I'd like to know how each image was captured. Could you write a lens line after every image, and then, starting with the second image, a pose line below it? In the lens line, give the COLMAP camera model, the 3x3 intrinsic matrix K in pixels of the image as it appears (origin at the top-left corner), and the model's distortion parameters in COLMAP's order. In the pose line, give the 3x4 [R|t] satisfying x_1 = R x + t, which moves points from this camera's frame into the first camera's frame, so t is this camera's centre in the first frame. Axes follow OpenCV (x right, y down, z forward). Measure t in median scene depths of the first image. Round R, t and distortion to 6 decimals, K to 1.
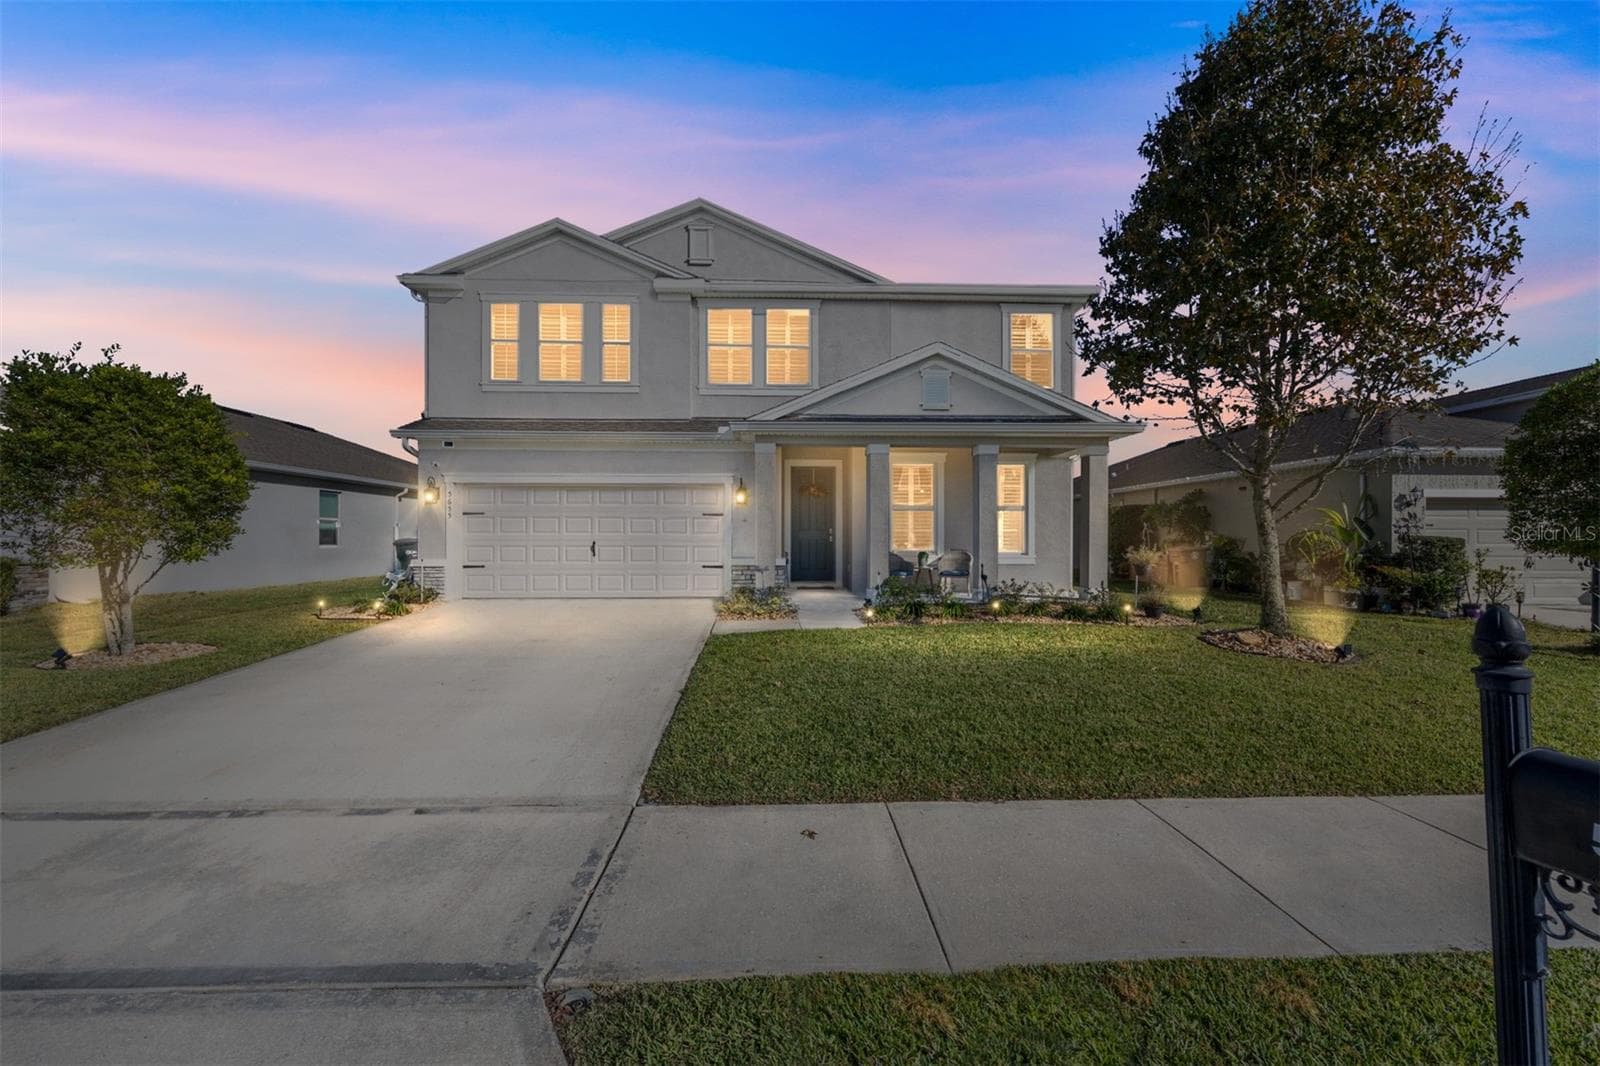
lens RADIAL K [[635.4, 0, 797.9], [0, 635.4, 535.6], [0, 0, 1]] dist [0.001505, 0.000228]
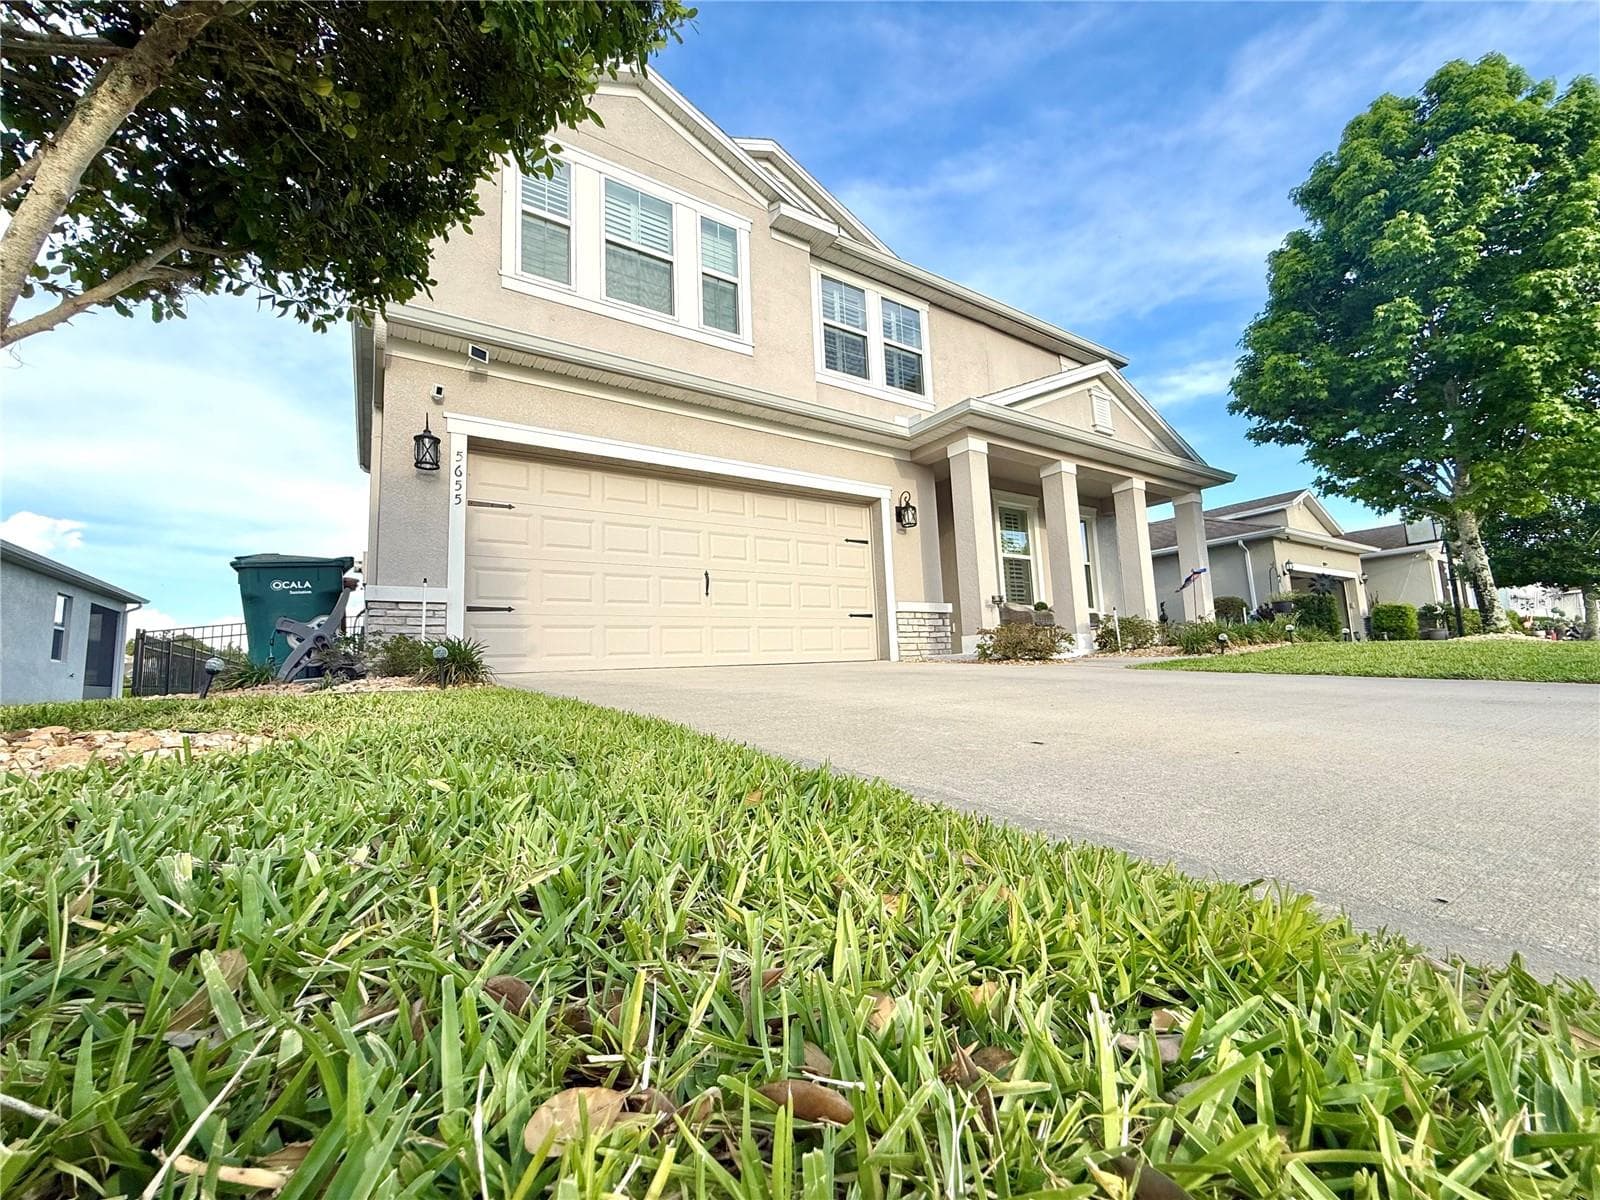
lens RADIAL K [[639.7, 0, 788.4], [0, 639.7, 596.9], [0, 0, 1]] dist [-0.000623, 0.000015]
pose [[0.855127, 0.025957, 0.517769, -0.625129], [0.040768, 0.992286, -0.117077, 0.118634], [-0.516814, 0.121224, 0.847472, 0.495314]]
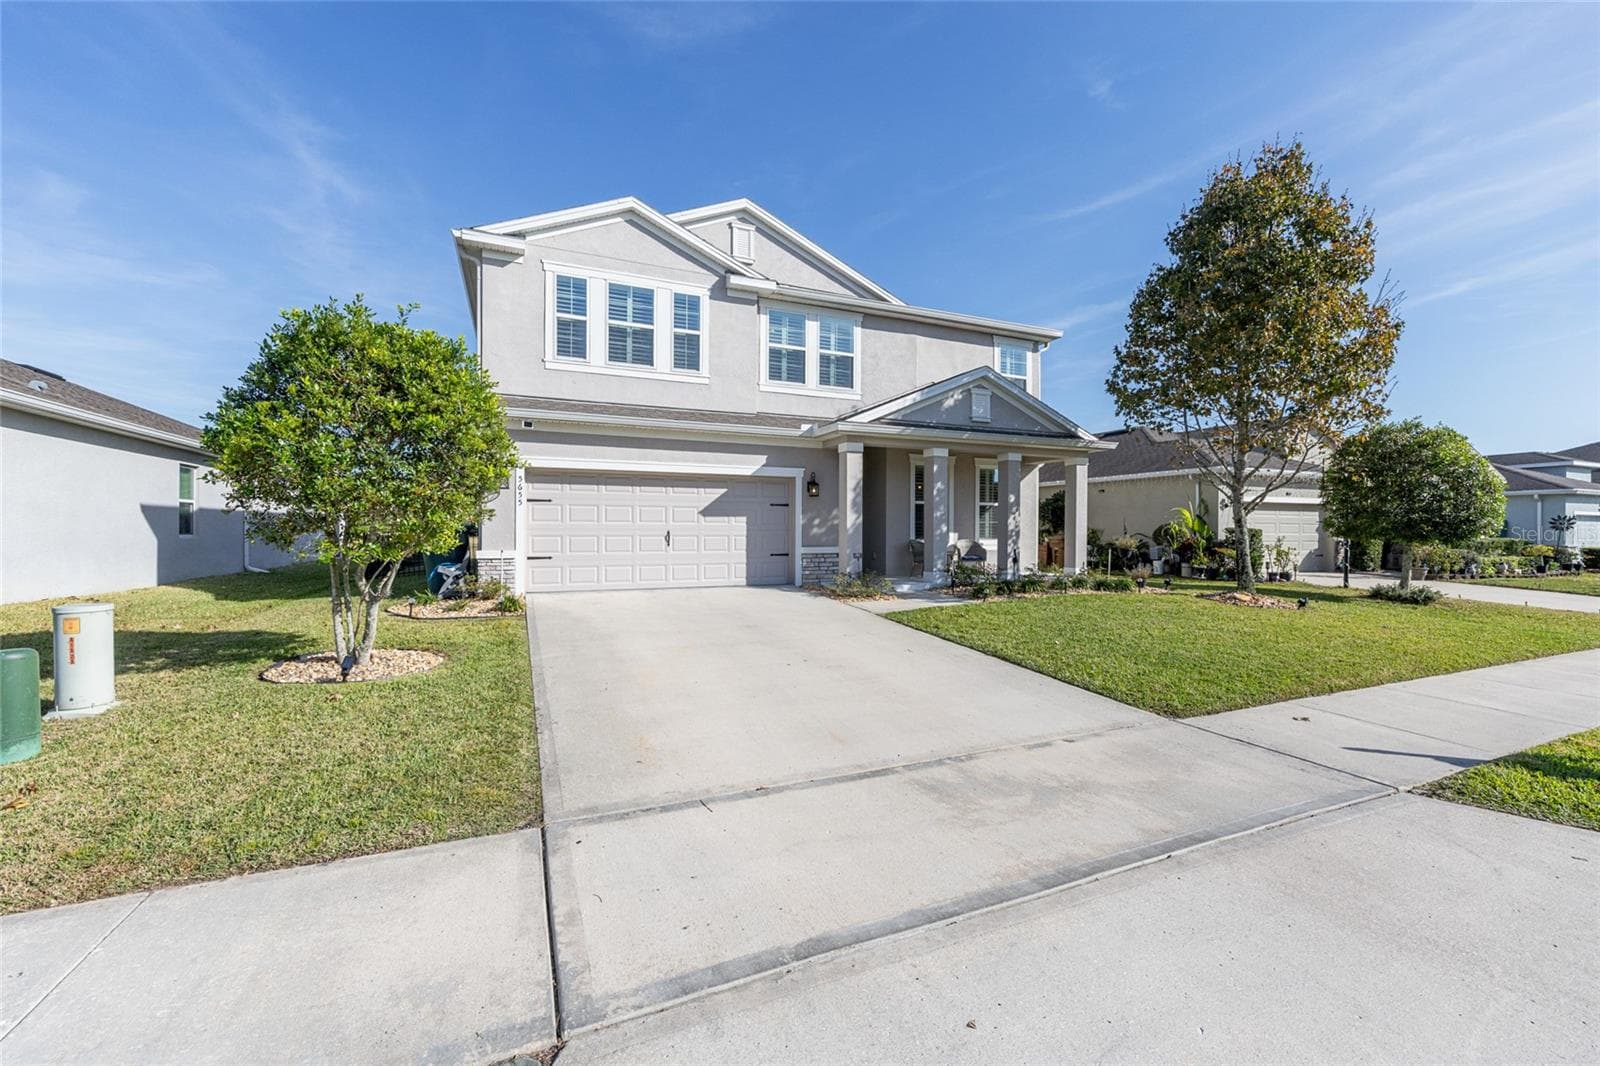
lens RADIAL K [[645.2, 0, 796.3], [0, 645.2, 523.1], [0, 0, 1]] dist [-0.001562, -0.000077]
pose [[0.930578, 0.005604, 0.366050, -0.554176], [-0.004659, 0.999983, -0.003465, -0.000722], [-0.366063, 0.001519, 0.930589, -0.006713]]
